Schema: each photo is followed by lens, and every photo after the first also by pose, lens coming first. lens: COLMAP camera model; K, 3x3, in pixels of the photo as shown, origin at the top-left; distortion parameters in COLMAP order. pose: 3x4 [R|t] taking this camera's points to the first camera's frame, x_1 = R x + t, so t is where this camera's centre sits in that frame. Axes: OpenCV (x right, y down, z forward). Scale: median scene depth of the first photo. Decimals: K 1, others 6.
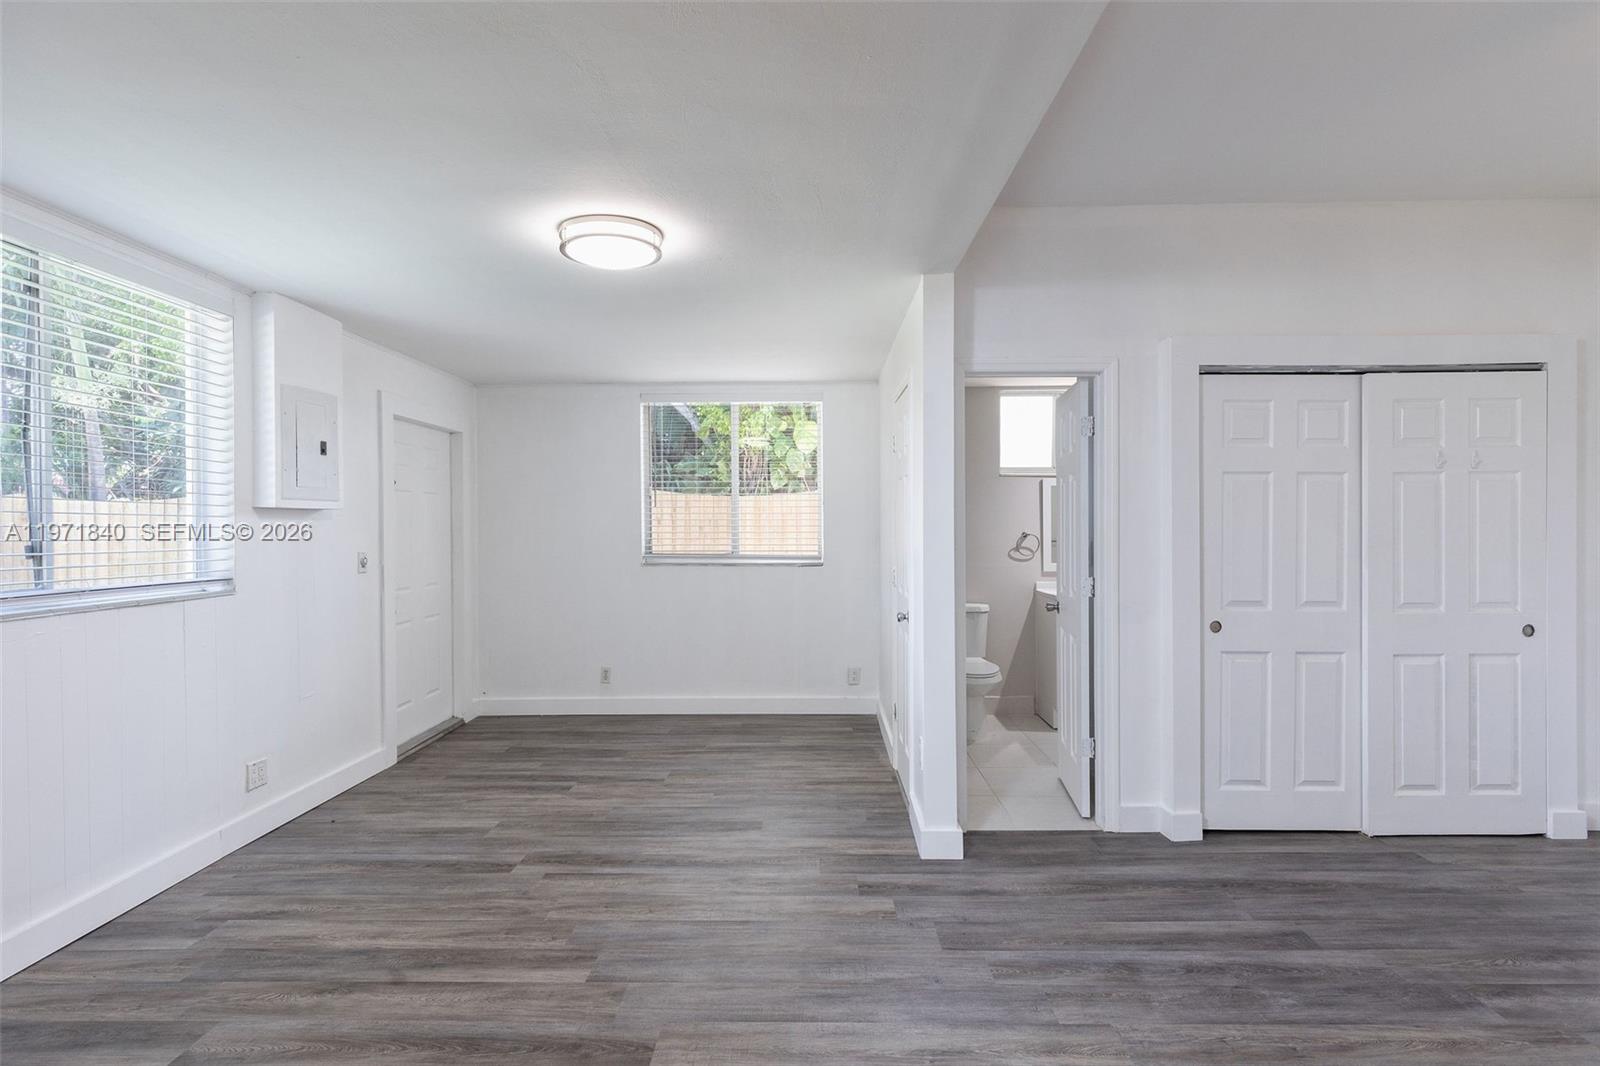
lens RADIAL K [[772.1, 0, 805.6], [0, 772.1, 530.0], [0, 0, 1]] dist [0.001530, 0.000127]
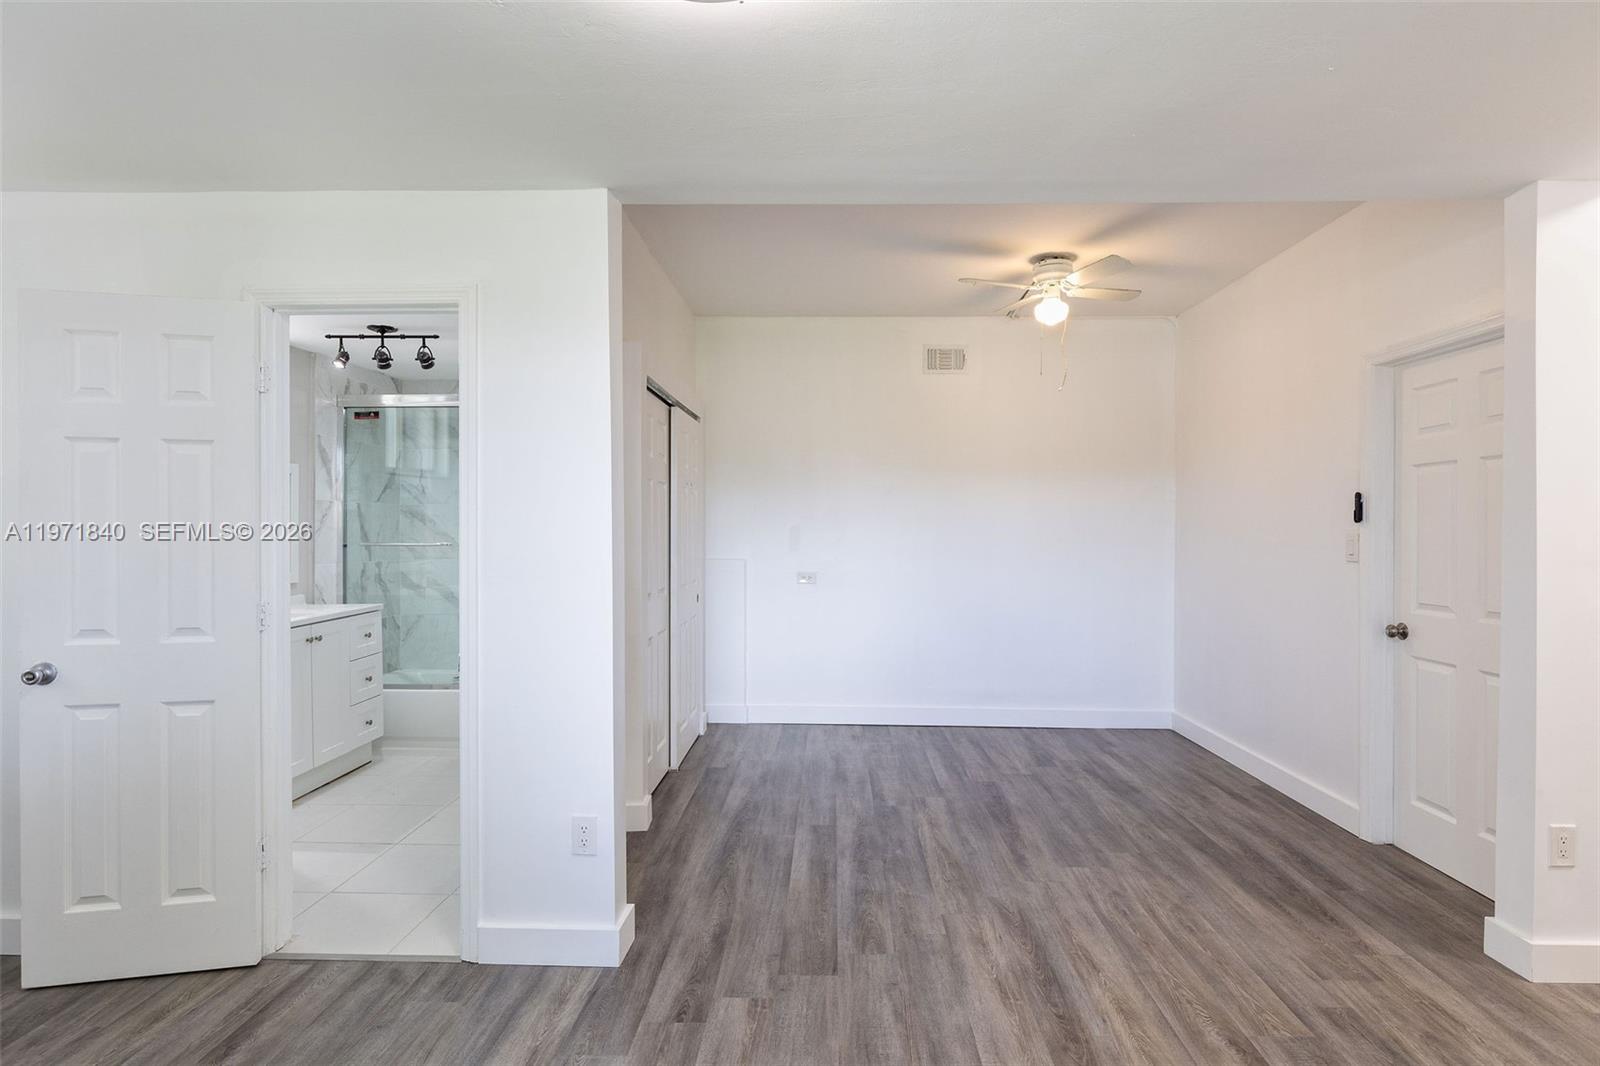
lens RADIAL K [[810.3, 0, 804.1], [0, 810.3, 530.6], [0, 0, 1]] dist [0.001027, 0.000511]
pose [[0.019049, -0.000934, 0.999818, -0.714073], [0.004888, 0.999988, 0.000841, -0.001643], [-0.999807, 0.004871, 0.019054, 0.892125]]
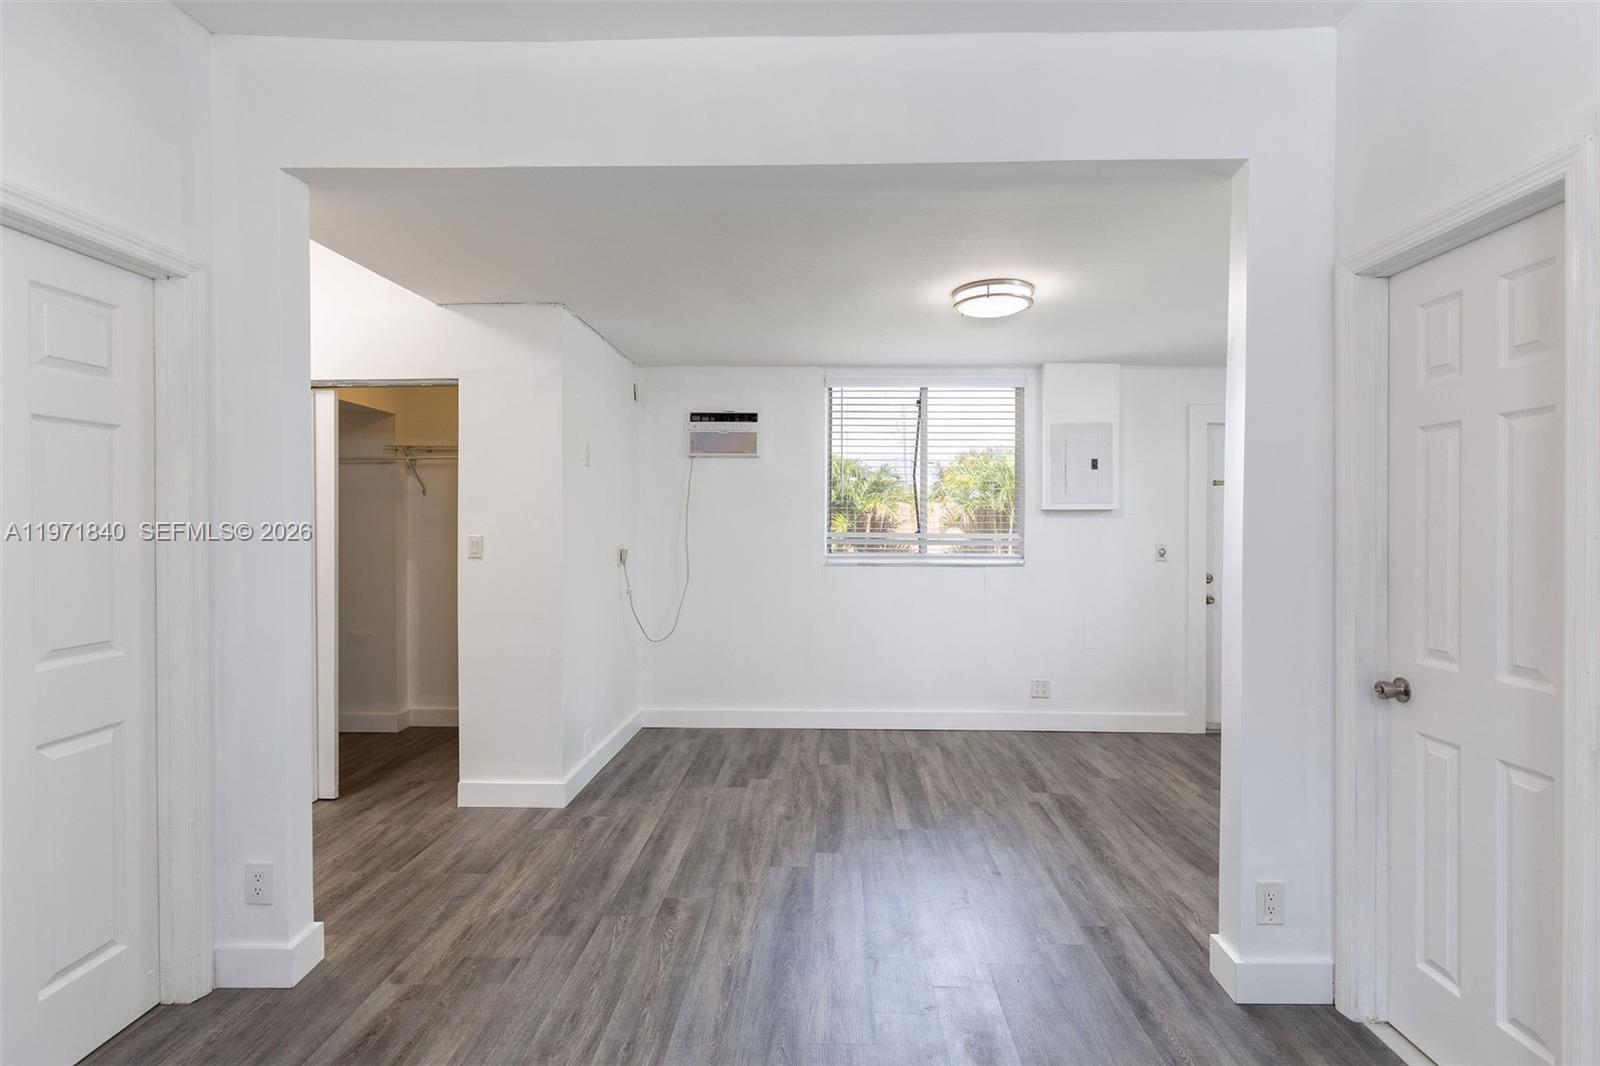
lens RADIAL K [[810.3, 0, 803.7], [0, 810.3, 528.3], [0, 0, 1]] dist [0.001027, 0.000511]
pose [[-0.014367, 0.012428, -0.999820, 1.042534], [-0.007900, 0.999890, 0.012542, -0.011475], [0.999866, 0.008079, -0.014267, 0.683175]]
